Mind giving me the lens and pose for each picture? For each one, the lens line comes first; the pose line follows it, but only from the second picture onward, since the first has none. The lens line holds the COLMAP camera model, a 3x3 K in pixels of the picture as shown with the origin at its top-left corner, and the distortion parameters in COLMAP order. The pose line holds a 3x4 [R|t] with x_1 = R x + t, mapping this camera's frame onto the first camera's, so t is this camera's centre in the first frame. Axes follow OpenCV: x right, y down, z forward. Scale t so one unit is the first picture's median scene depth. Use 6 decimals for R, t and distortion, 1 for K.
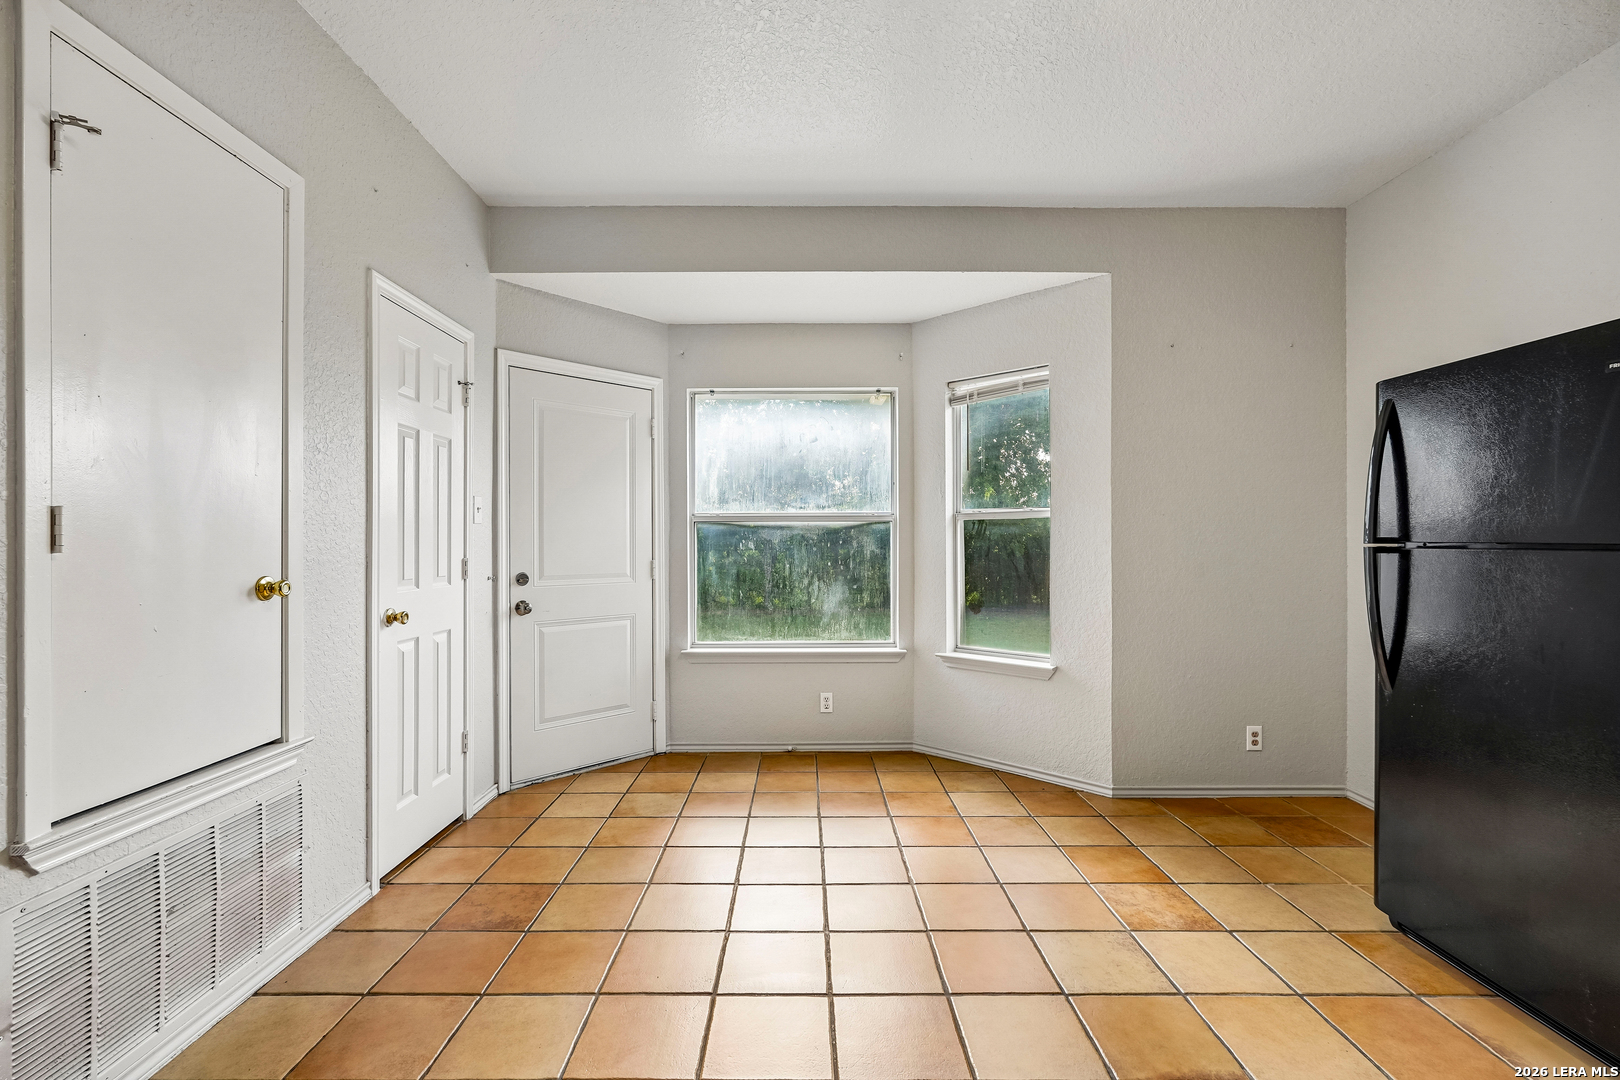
lens RADIAL K [[715.1, 0, 805.7], [0, 715.1, 540.3], [0, 0, 1]] dist [-0.014811, 0.007439]
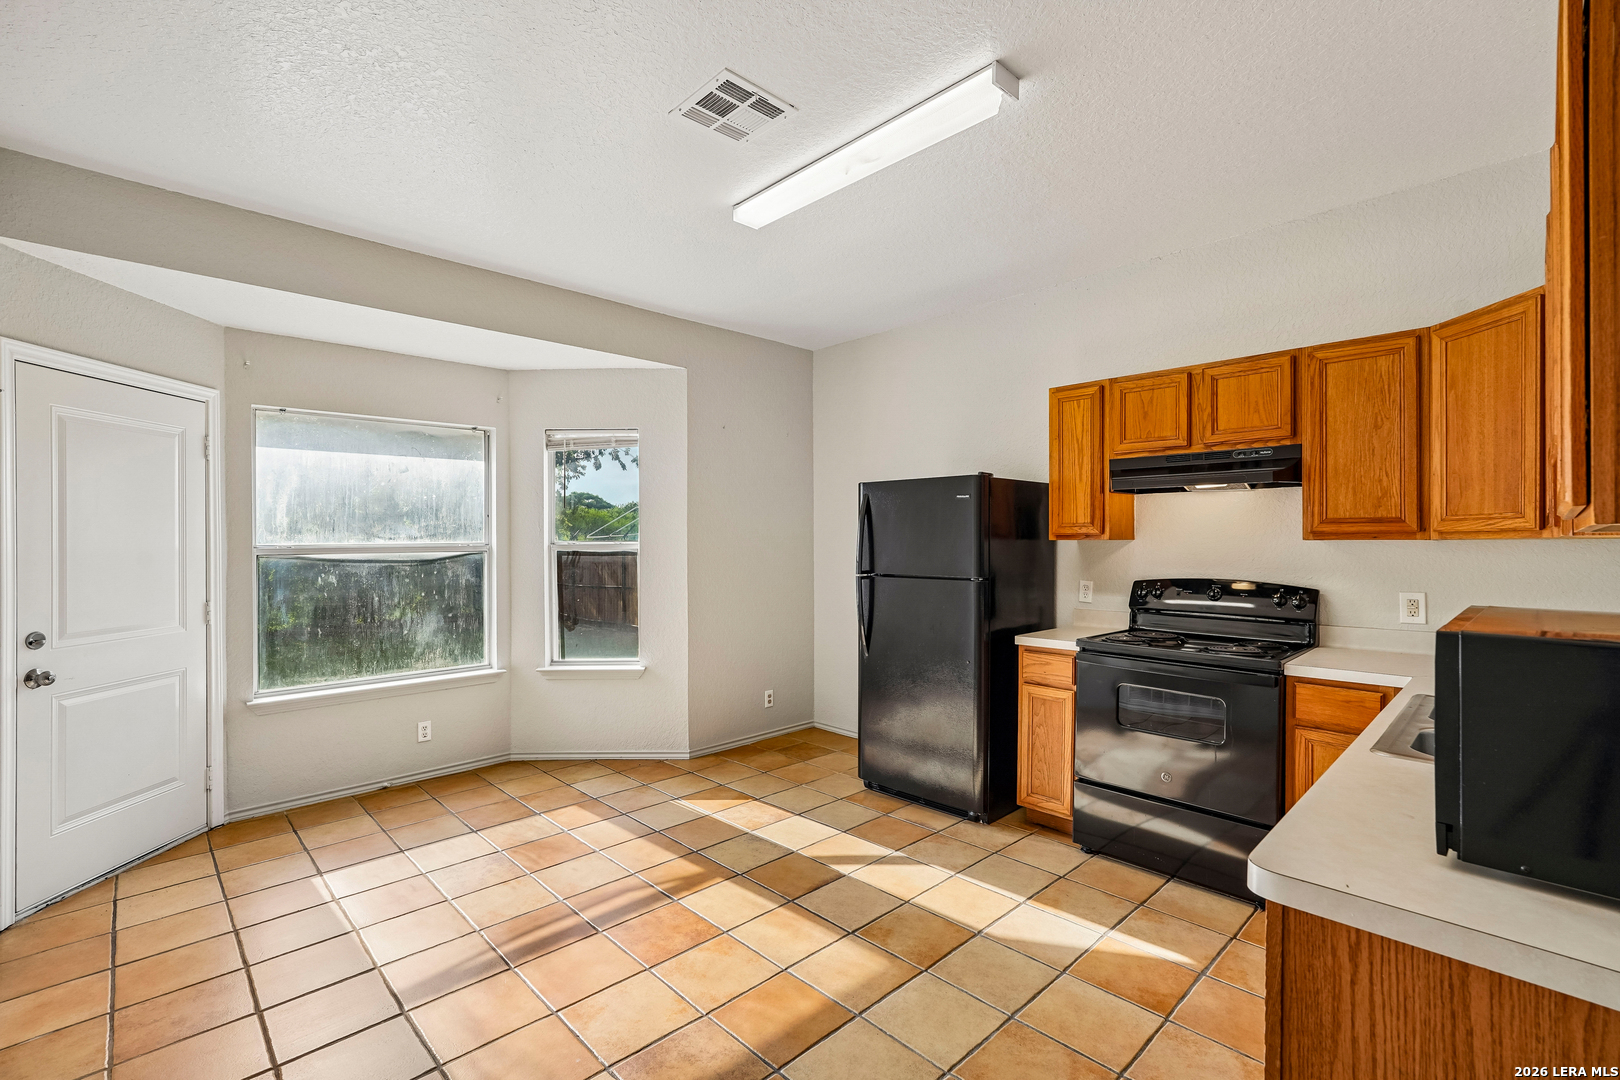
lens RADIAL K [[715.1, 0, 807.6], [0, 715.1, 544.5], [0, 0, 1]] dist [-0.014811, 0.007439]
pose [[0.720621, -0.007327, 0.693290, -0.285148], [0.004437, 0.999972, 0.005956, -0.042674], [-0.693315, -0.001215, 0.720634, -0.106193]]
